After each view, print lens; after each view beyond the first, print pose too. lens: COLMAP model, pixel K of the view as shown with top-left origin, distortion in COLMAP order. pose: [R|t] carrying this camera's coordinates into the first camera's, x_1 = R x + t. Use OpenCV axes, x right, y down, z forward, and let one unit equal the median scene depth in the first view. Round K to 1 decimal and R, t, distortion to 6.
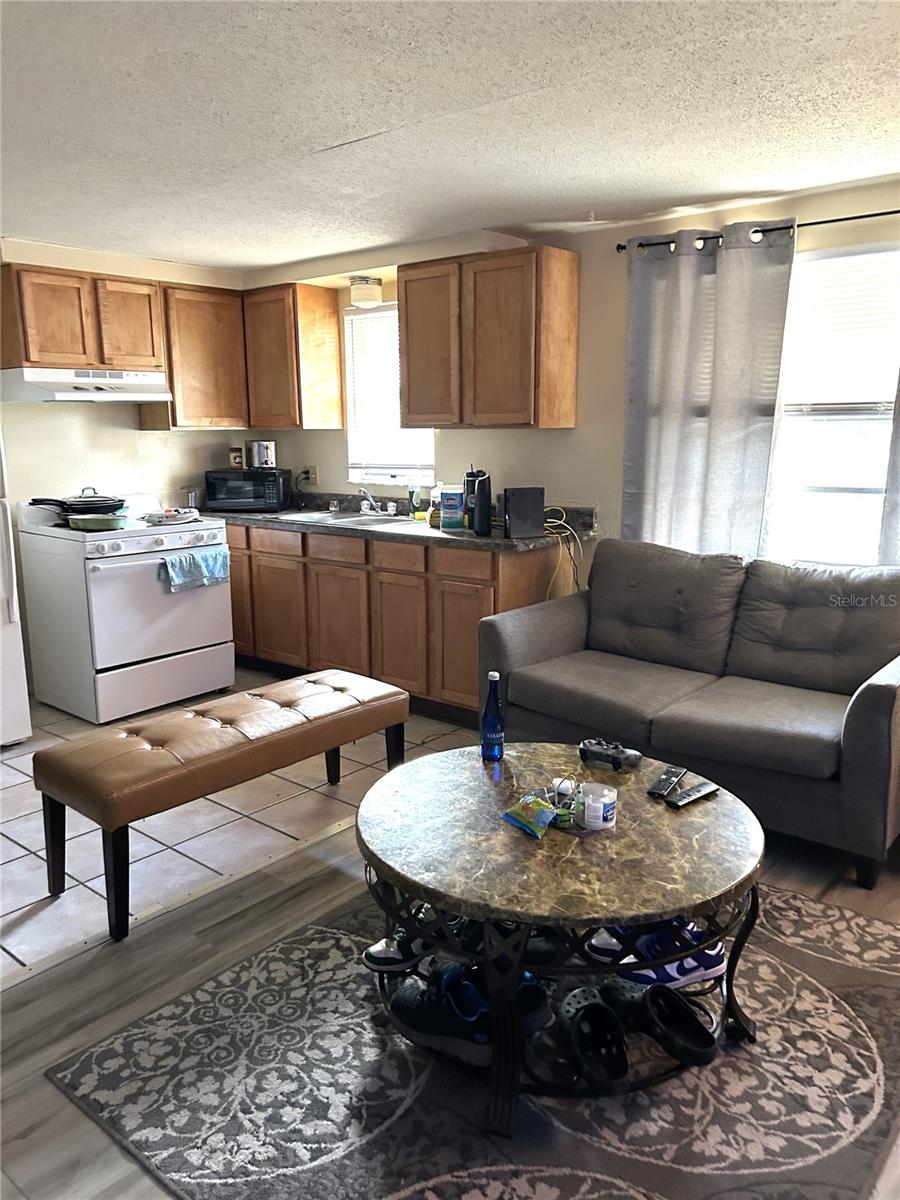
lens RADIAL K [[911.8, 0, 438.8], [0, 911.8, 634.4], [0, 0, 1]] dist [0.037803, -0.048328]
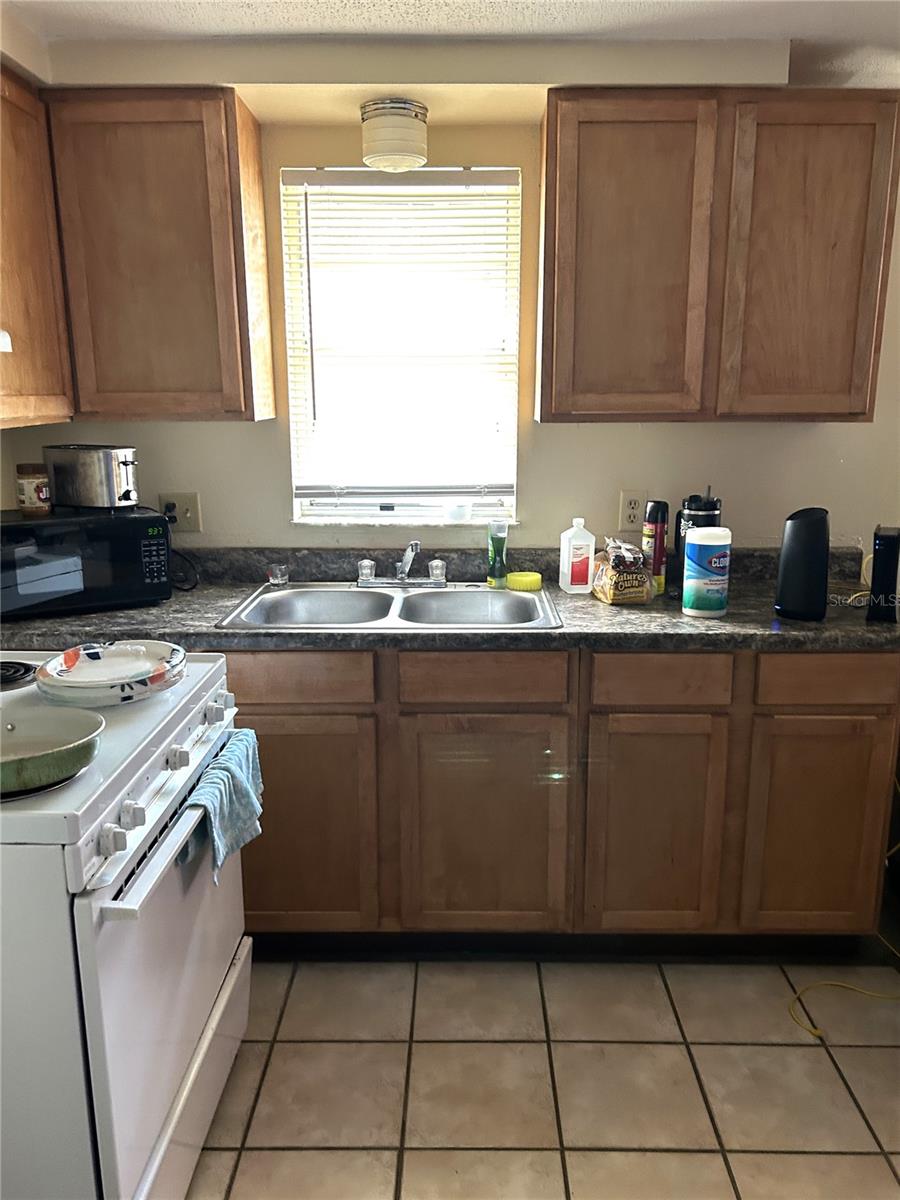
lens RADIAL K [[939.5, 0, 455.2], [0, 939.5, 622.6], [0, 0, 1]] dist [0.037021, -0.050353]
pose [[0.764063, -0.145346, 0.628556, -0.396592], [0.137119, 0.988617, 0.061926, -0.144278], [-0.630402, 0.038872, 0.775295, 0.591458]]
